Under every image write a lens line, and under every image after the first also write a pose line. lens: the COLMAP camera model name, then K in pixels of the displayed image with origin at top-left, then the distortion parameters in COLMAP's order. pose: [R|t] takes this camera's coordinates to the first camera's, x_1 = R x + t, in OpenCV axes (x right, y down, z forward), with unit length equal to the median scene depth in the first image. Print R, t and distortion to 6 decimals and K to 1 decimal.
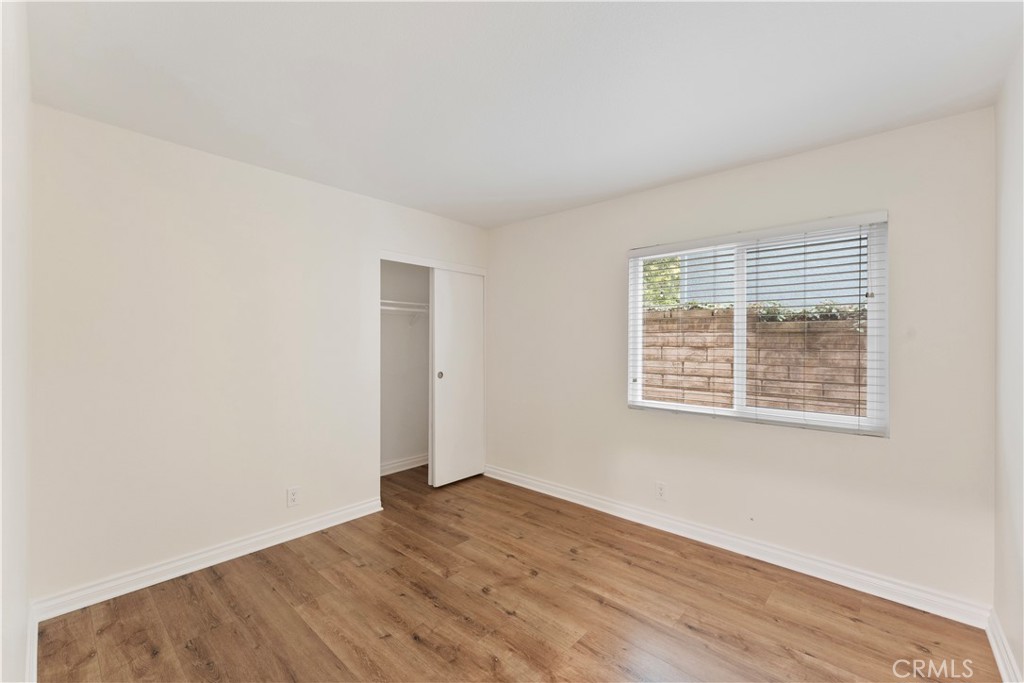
lens RADIAL K [[418.3, 0, 514.2], [0, 418.3, 340.6], [0, 0, 1]] dist [-0.001965, 0.000722]
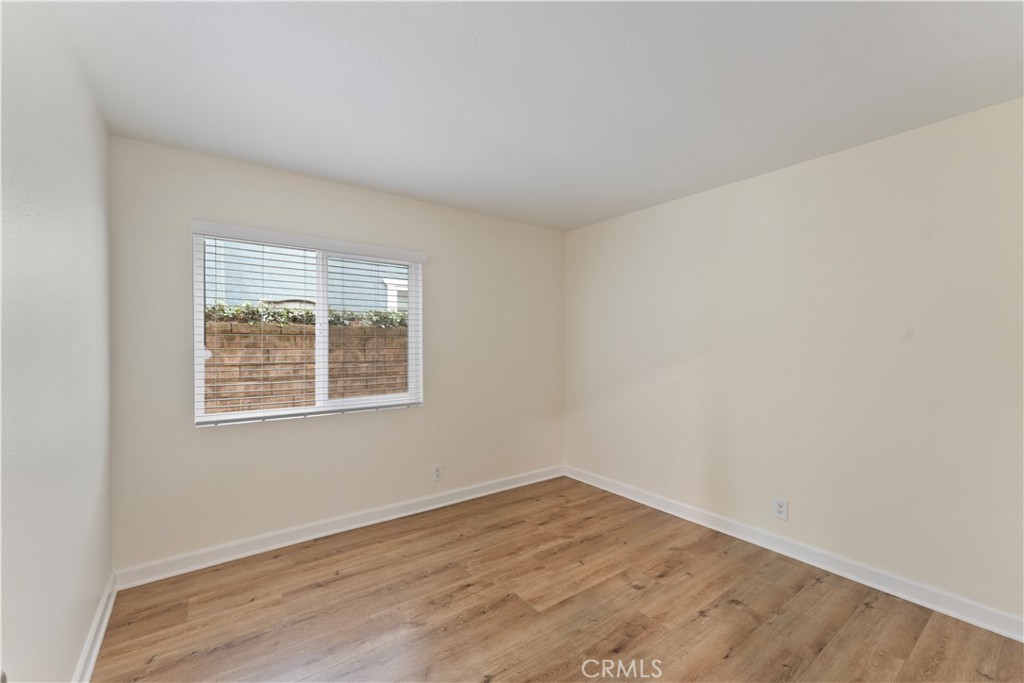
lens RADIAL K [[418.3, 0, 514.6], [0, 418.3, 343.0], [0, 0, 1]] dist [-0.001965, 0.000722]
pose [[0.206688, -0.014110, 0.978305, -0.424376], [0.002993, 0.999900, 0.013789, -0.011419], [-0.978402, 0.000078, 0.206710, 0.279583]]
